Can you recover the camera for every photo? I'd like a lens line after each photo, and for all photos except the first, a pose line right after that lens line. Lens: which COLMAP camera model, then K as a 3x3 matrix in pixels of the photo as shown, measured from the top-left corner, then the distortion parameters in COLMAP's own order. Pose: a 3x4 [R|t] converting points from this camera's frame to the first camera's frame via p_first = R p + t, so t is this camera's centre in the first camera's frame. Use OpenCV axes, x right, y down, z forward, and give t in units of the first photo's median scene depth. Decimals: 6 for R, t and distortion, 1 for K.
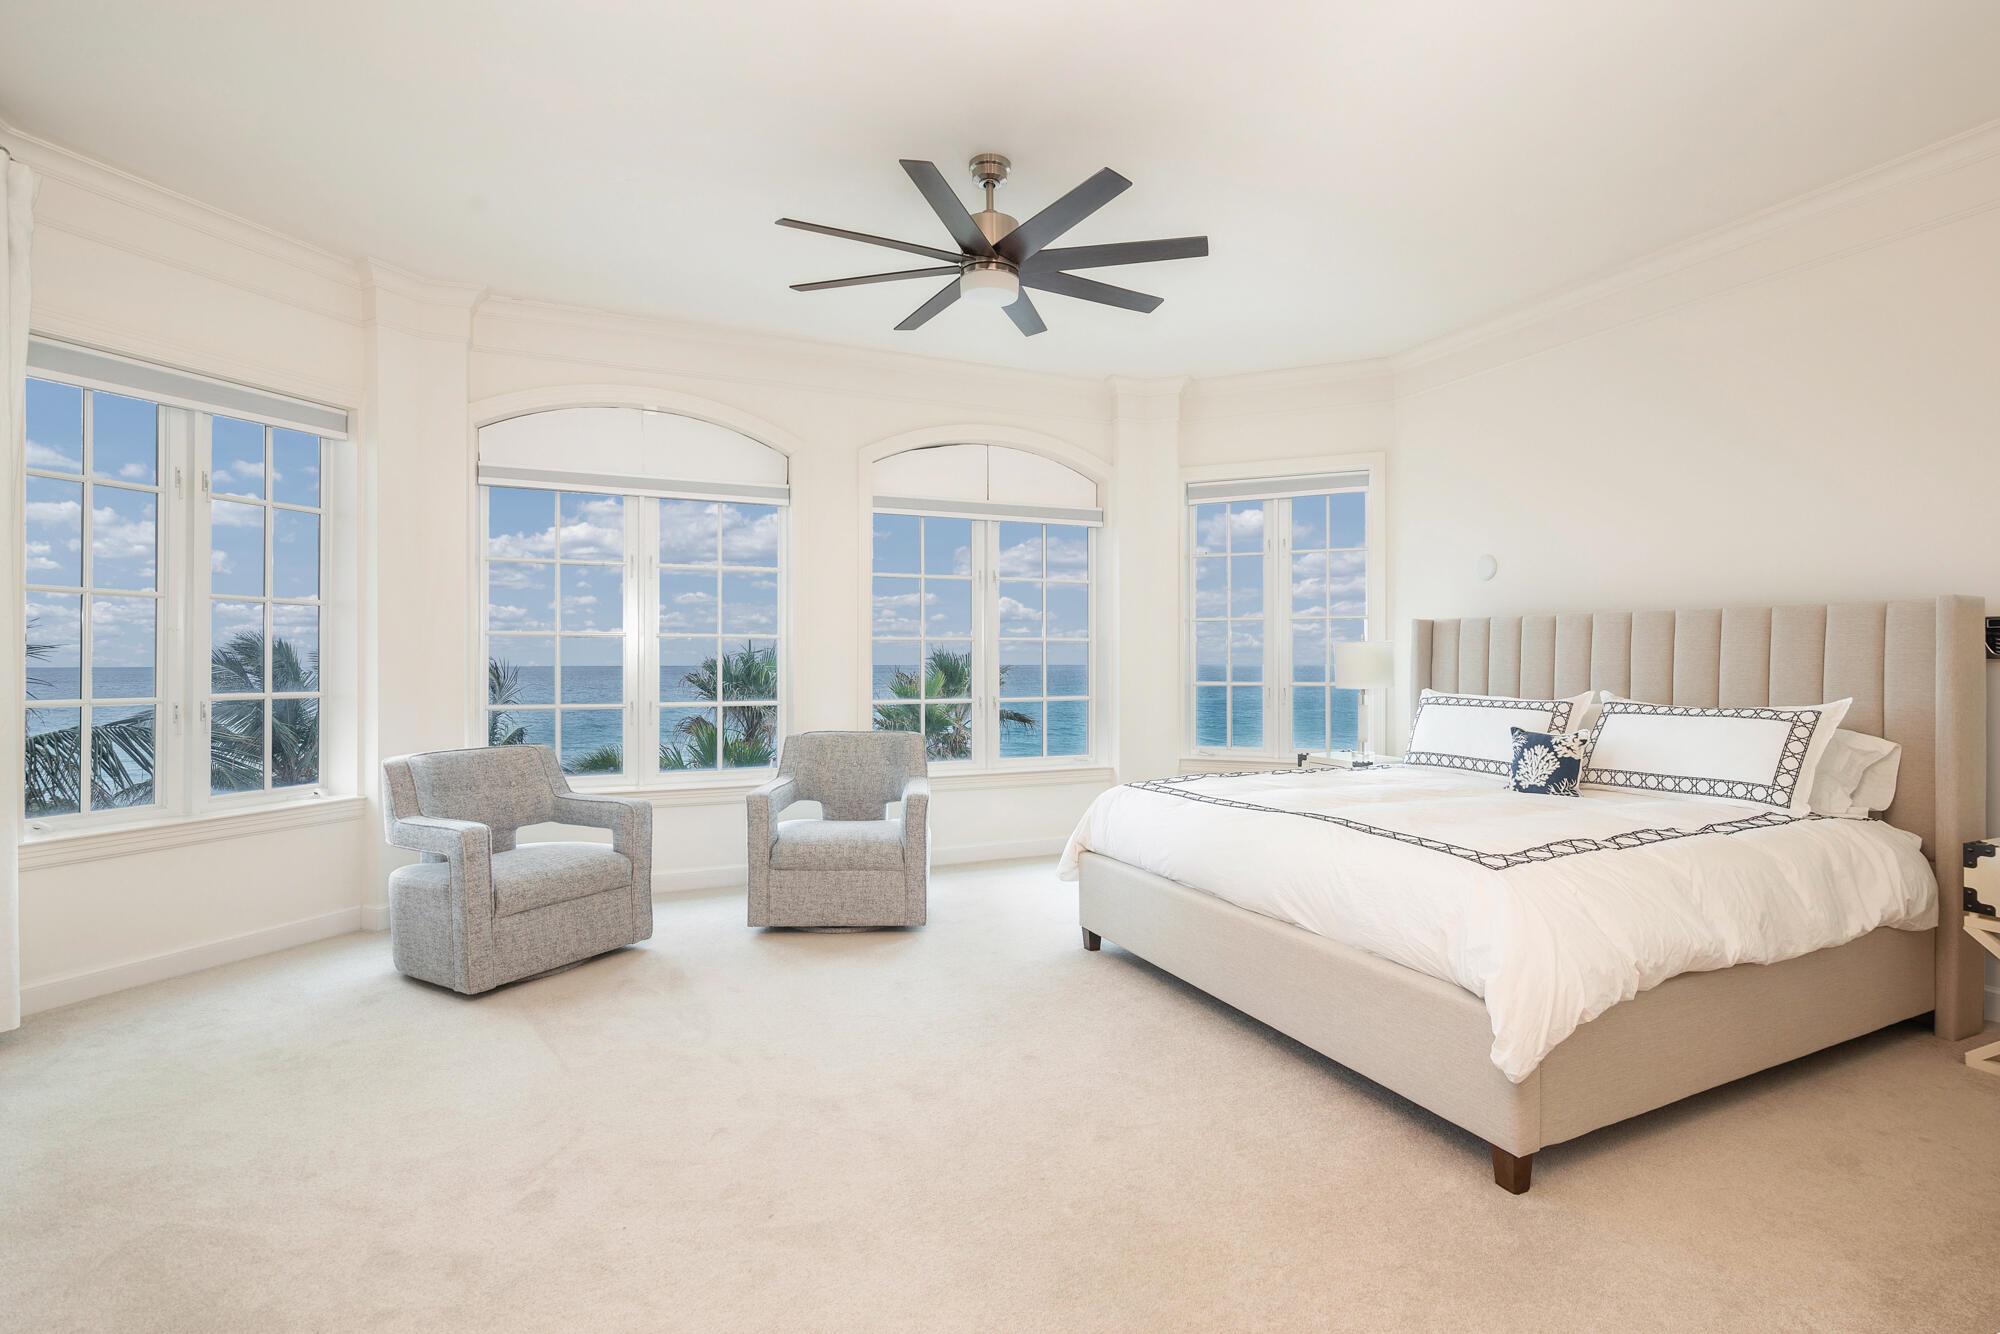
lens RADIAL K [[929.6, 0, 1000.0], [0, 929.6, 667.0], [0, 0, 1]] dist [0.001444, 0.000285]
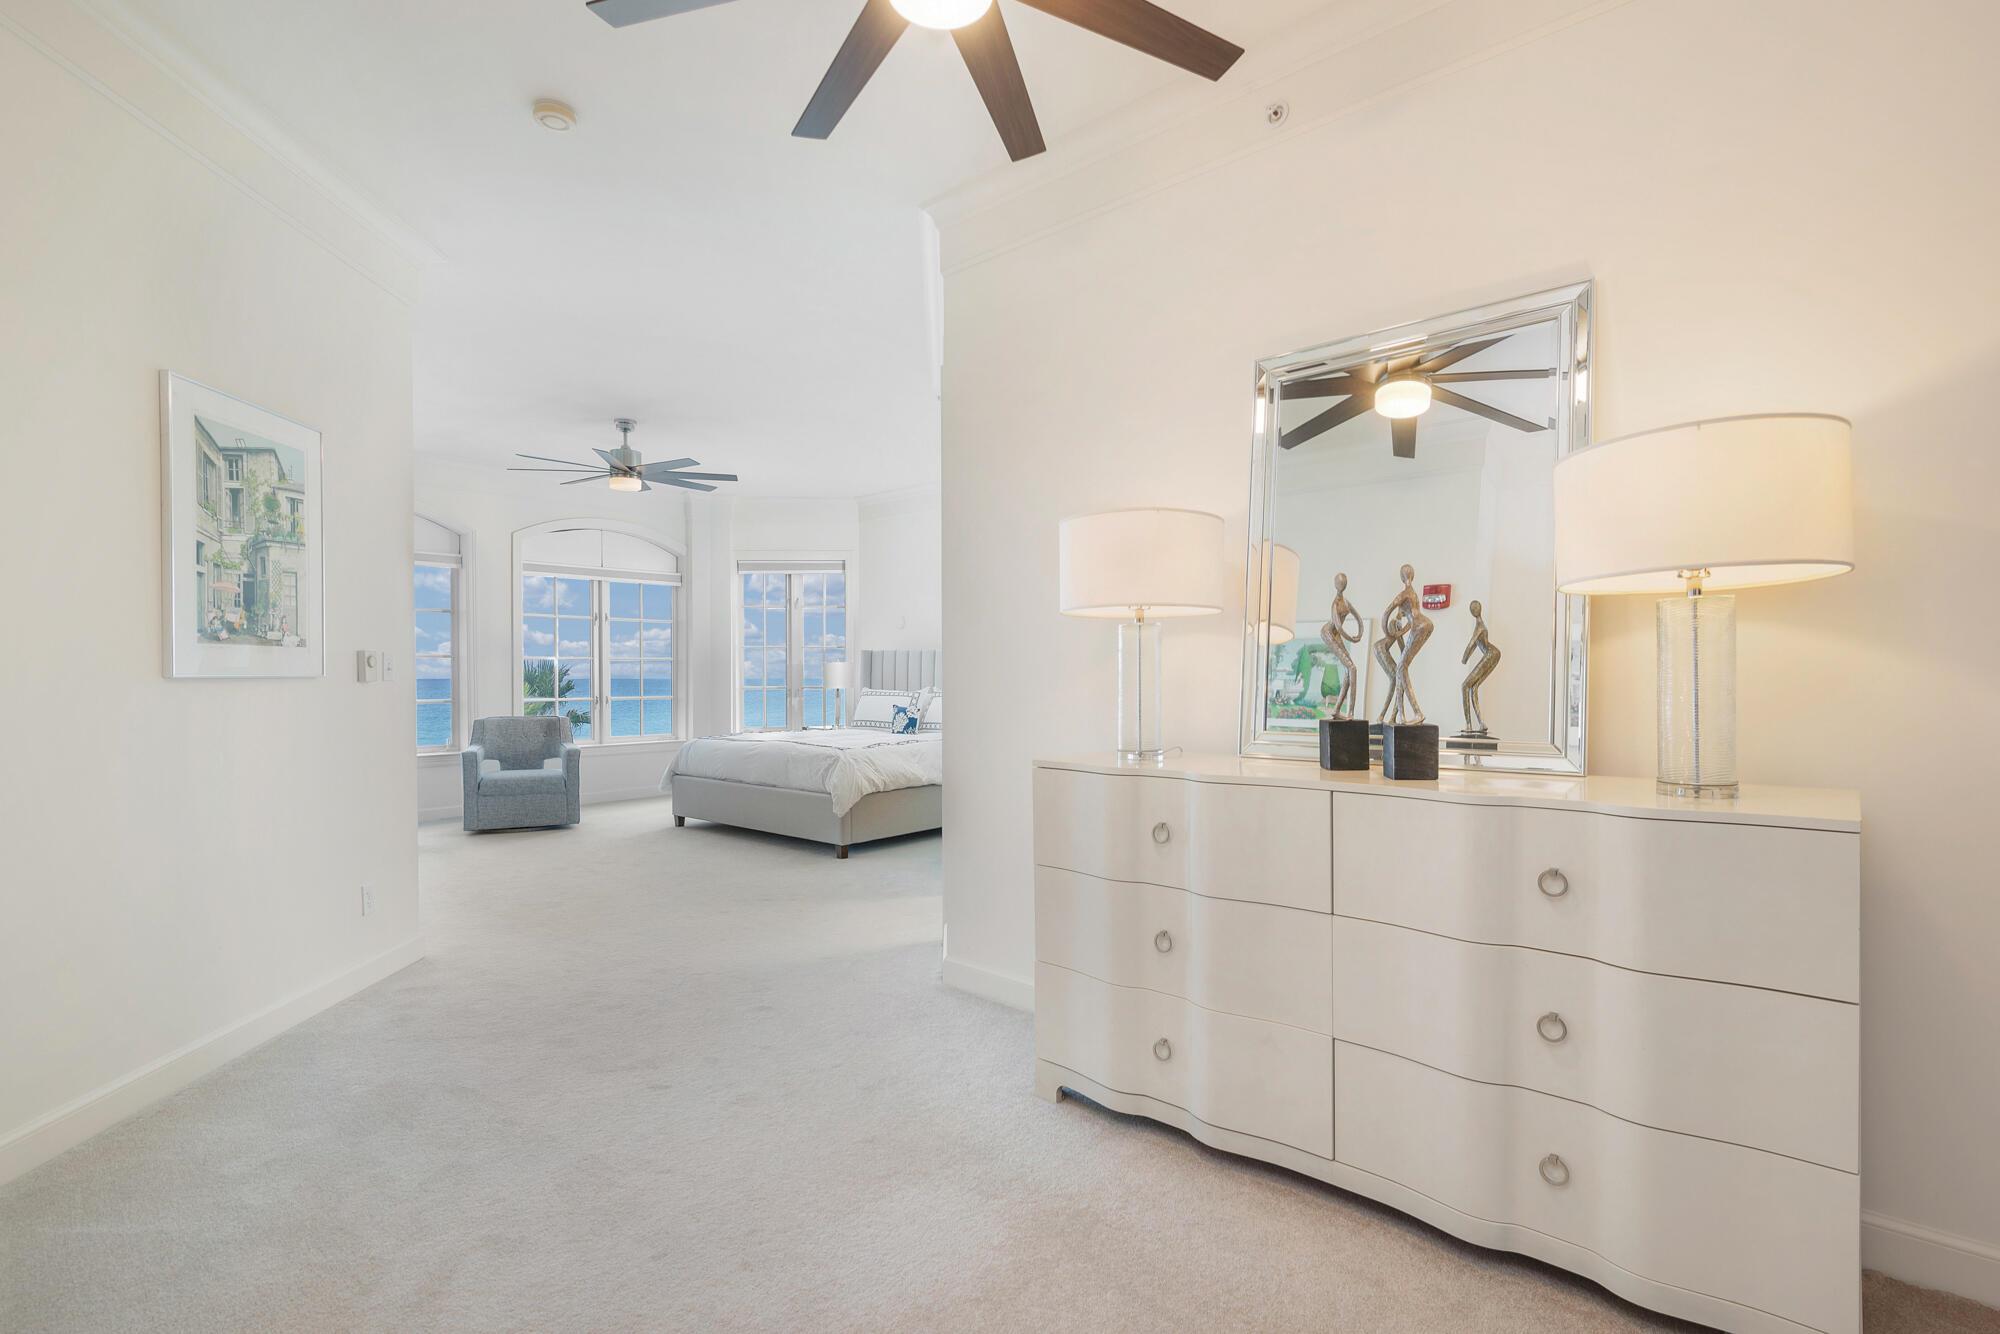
lens RADIAL K [[929.6, 0, 1000.0], [0, 929.6, 667.0], [0, 0, 1]] dist [0.001444, 0.000285]
pose [[0.898200, 0.003387, 0.439575, -0.139898], [0.003732, 0.999876, -0.015331, 0.013328], [-0.439572, 0.015411, 0.898075, -0.933174]]
